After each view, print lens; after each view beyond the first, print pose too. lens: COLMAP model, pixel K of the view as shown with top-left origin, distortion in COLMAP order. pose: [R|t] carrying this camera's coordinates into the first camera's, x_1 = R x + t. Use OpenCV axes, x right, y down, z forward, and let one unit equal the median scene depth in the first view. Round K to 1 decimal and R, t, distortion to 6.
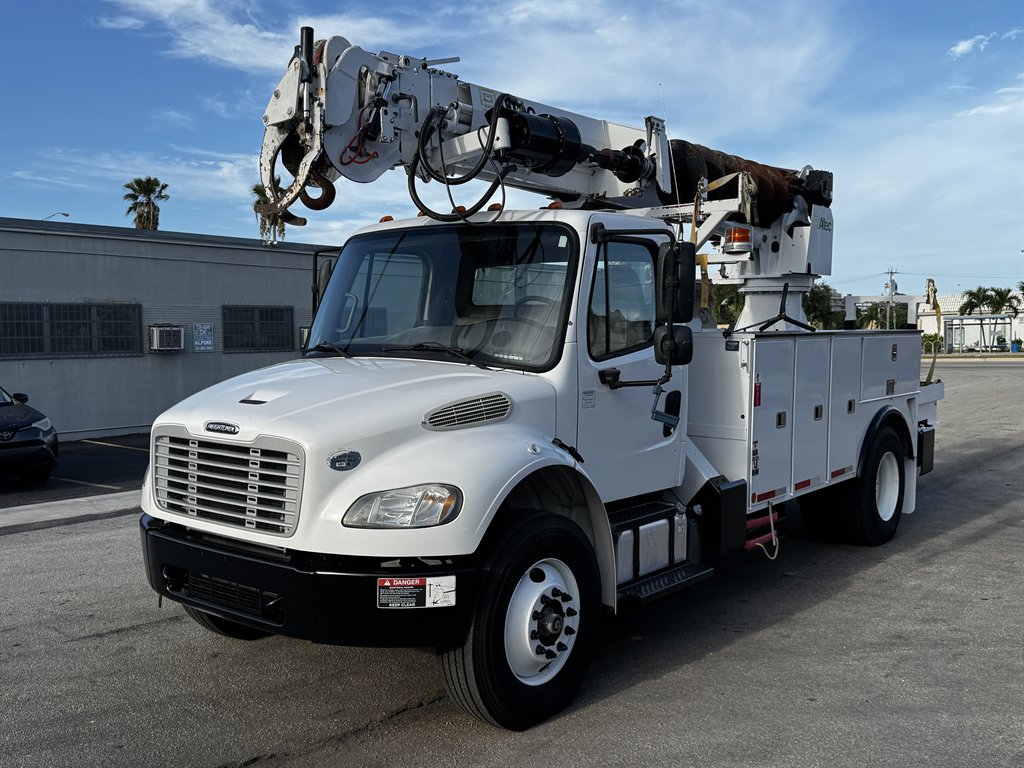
lens RADIAL K [[975.3, 0, 505.2], [0, 975.3, 377.5], [0, 0, 1]] dist [0.033844, 0.000000]
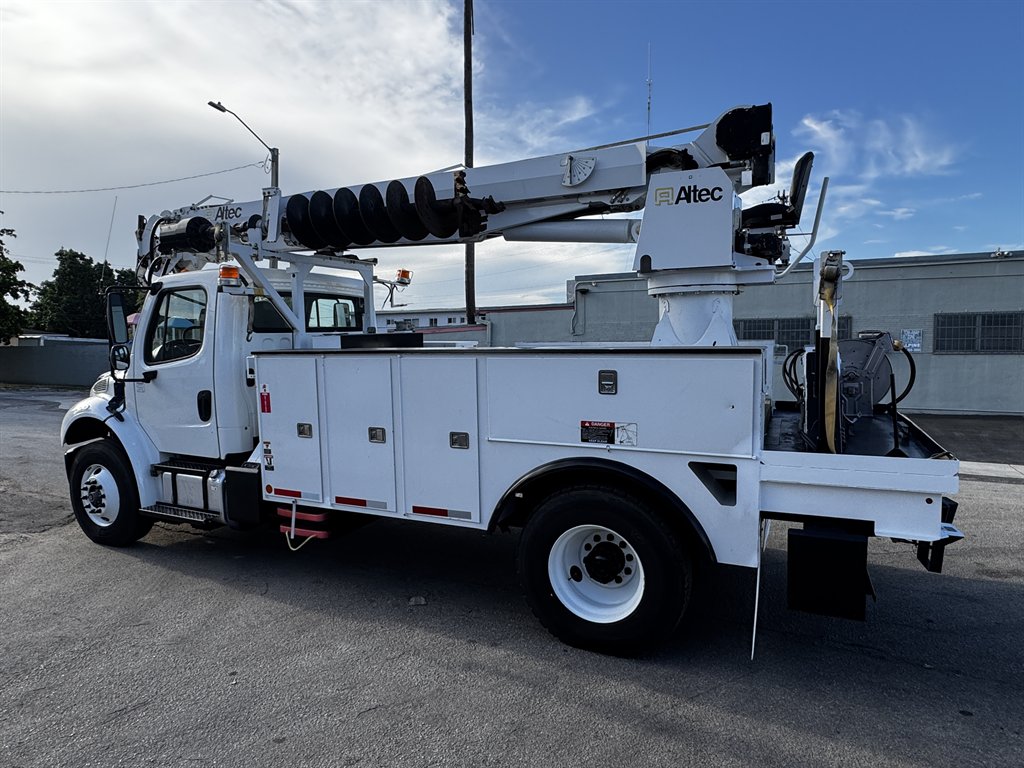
lens RADIAL K [[605.9, 0, 511.2], [0, 605.9, 383.2], [0, 0, 1]] dist [-0.006005, 0.003128]
pose [[0.238577, 0.073392, -0.968346, 1.212990], [-0.037633, 0.997090, 0.066299, -0.077191], [0.970394, 0.020625, 0.240645, 1.301338]]
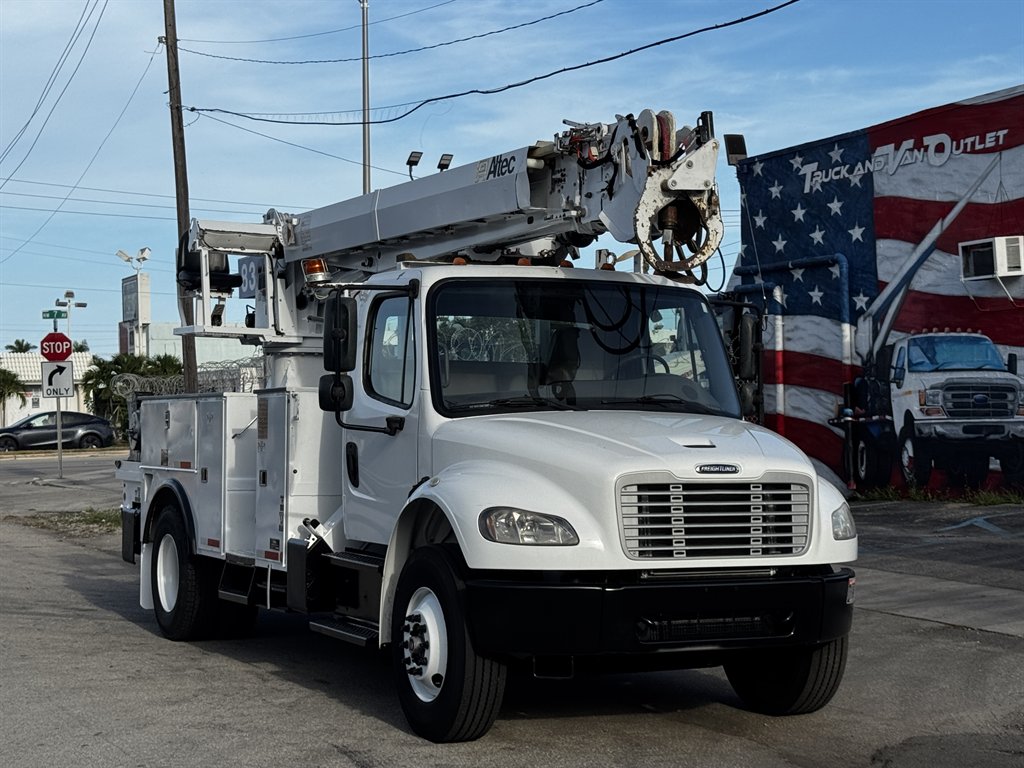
lens RADIAL K [[1789.1, 0, 517.5], [0, 1789.1, 376.6], [0, 0, 1]] dist [0.140234, 0.000000]
pose [[0.421231, 0.023401, 0.906651, -1.843084], [0.048690, 0.997642, -0.048370, 0.029435], [-0.905646, 0.064520, 0.419098, 0.307068]]
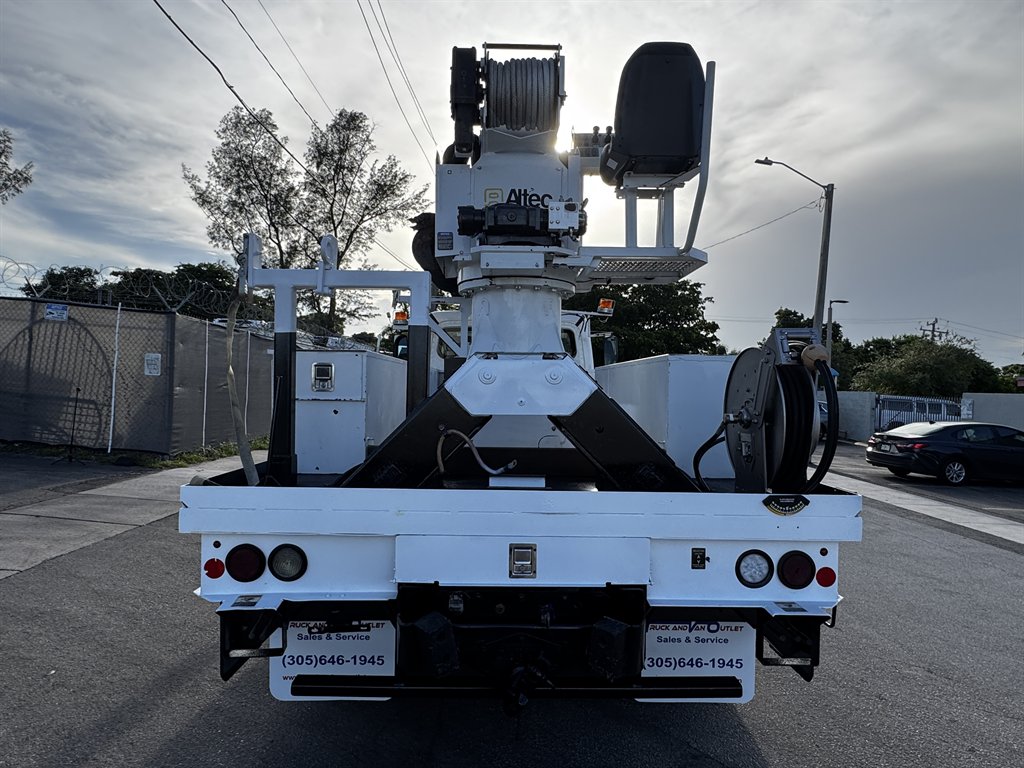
lens RADIAL K [[605.9, 0, 508.1], [0, 605.9, 378.9], [0, 0, 1]] dist [-0.006005, 0.003128]
pose [[-0.770654, -0.021773, -0.636882, 0.892289], [-0.053208, 0.998125, 0.030261, -0.081331], [0.635028, 0.057208, -0.770368, 2.226001]]
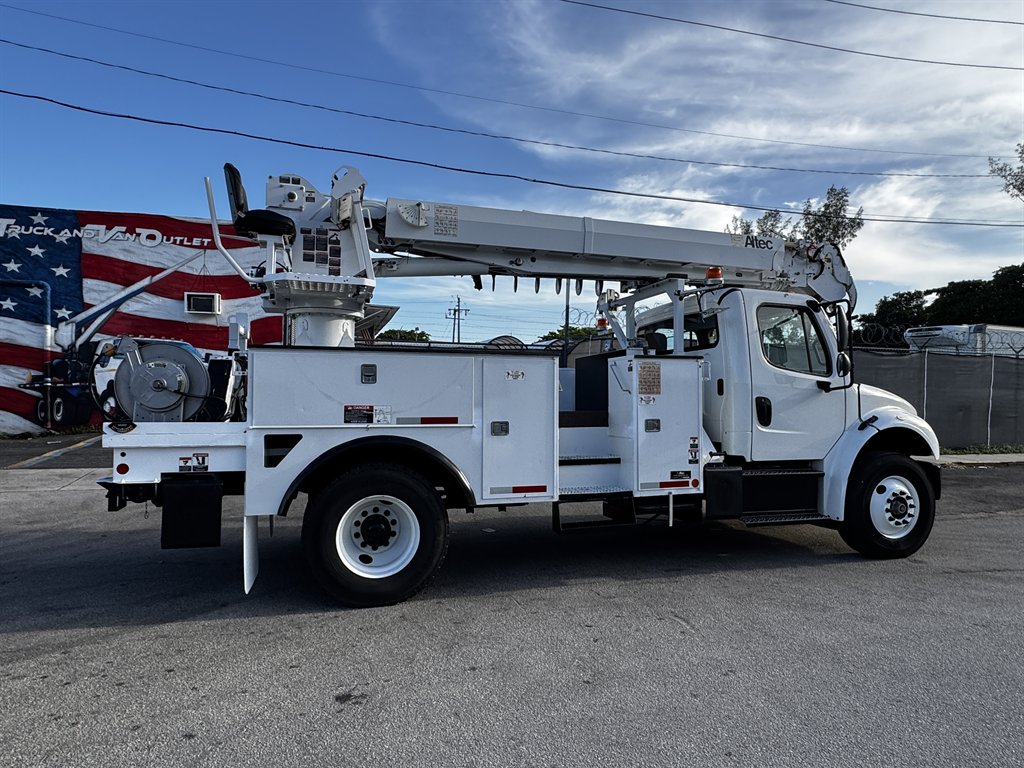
lens RADIAL K [[605.9, 0, 507.8], [0, 605.9, 377.9], [0, 0, 1]] dist [-0.006005, 0.003128]
pose [[-0.824186, 0.011020, 0.566212, -0.341917], [0.022854, 0.999643, 0.013810, -0.058649], [-0.565858, 0.024322, -0.824144, 2.394242]]
